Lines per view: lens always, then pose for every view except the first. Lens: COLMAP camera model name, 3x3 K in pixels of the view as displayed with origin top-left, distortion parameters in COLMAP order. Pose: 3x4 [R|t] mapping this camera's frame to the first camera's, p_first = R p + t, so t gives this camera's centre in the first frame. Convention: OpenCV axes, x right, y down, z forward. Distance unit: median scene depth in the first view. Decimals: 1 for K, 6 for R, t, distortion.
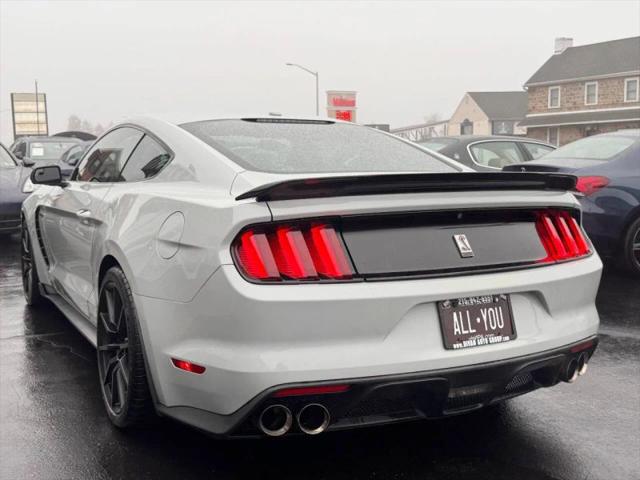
lens RADIAL K [[720.3, 0, 319.1], [0, 720.3, 236.3], [0, 0, 1]] dist [0.065069, 0.000000]
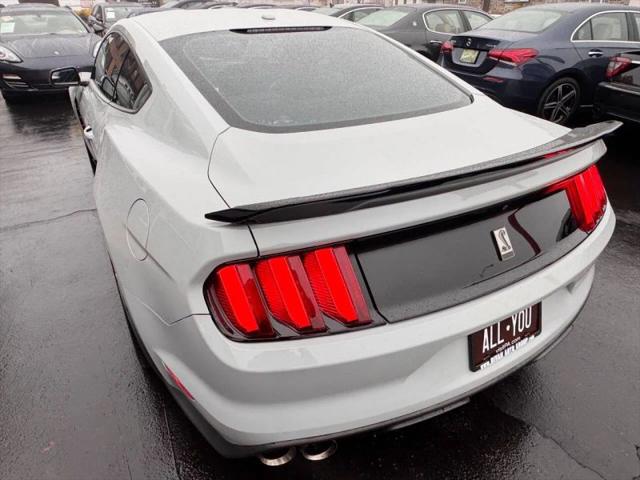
lens RADIAL K [[397.9, 0, 313.4], [0, 397.9, 240.4], [0, 0, 1]] dist [0.000278, 0.001242]
pose [[0.999891, -0.013430, 0.006072, -0.013906], [0.009746, 0.911494, 0.411197, -0.175604], [-0.011057, -0.411093, 0.911526, 0.606095]]
